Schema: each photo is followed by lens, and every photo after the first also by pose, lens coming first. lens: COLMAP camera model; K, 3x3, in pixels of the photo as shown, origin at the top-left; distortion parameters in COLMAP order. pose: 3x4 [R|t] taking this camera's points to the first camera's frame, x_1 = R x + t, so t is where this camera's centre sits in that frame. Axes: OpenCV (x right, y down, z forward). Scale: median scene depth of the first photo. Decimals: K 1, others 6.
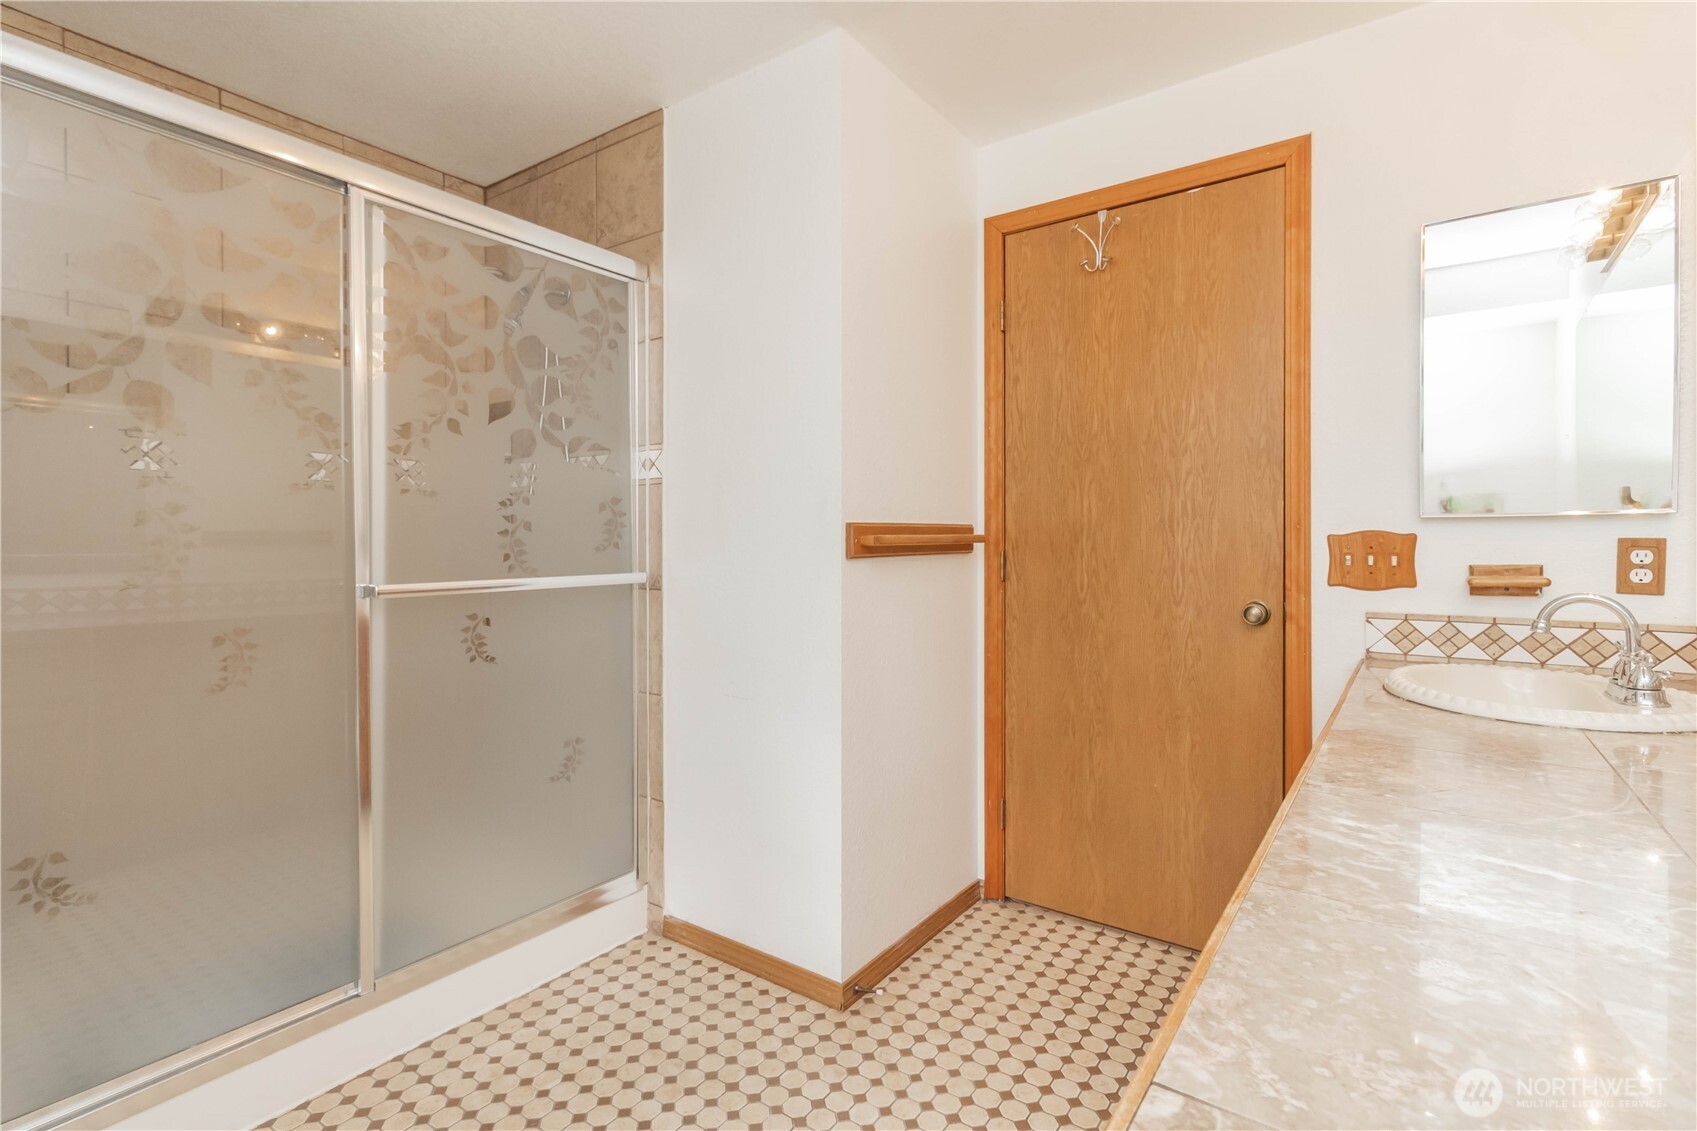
lens RADIAL K [[797.9, 0, 857.1], [0, 797.9, 552.4], [0, 0, 1]] dist [0.003016, 0.001743]
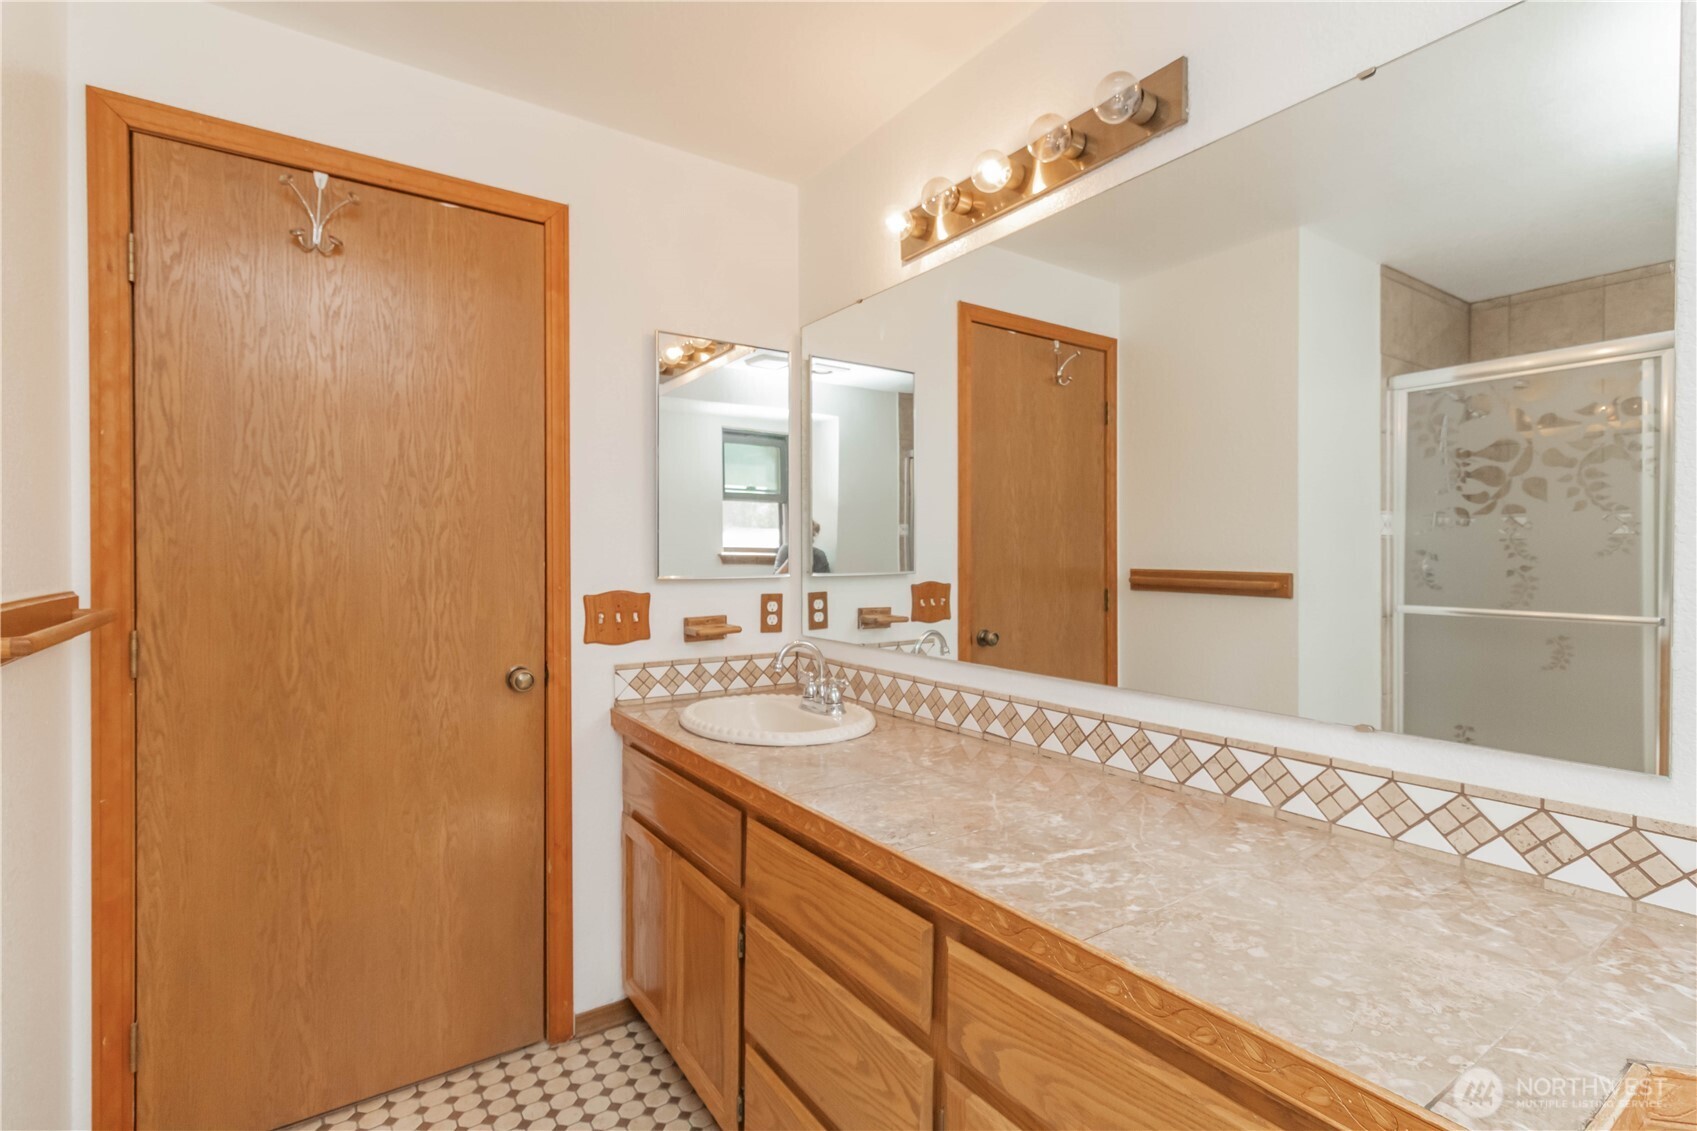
lens RADIAL K [[797.9, 0, 852.1], [0, 797.9, 562.8], [0, 0, 1]] dist [0.003016, 0.001743]
pose [[0.342416, -0.006998, 0.939522, -0.246351], [0.010913, 0.999934, 0.003471, -0.057991], [-0.939485, 0.009065, 0.342470, 0.281251]]
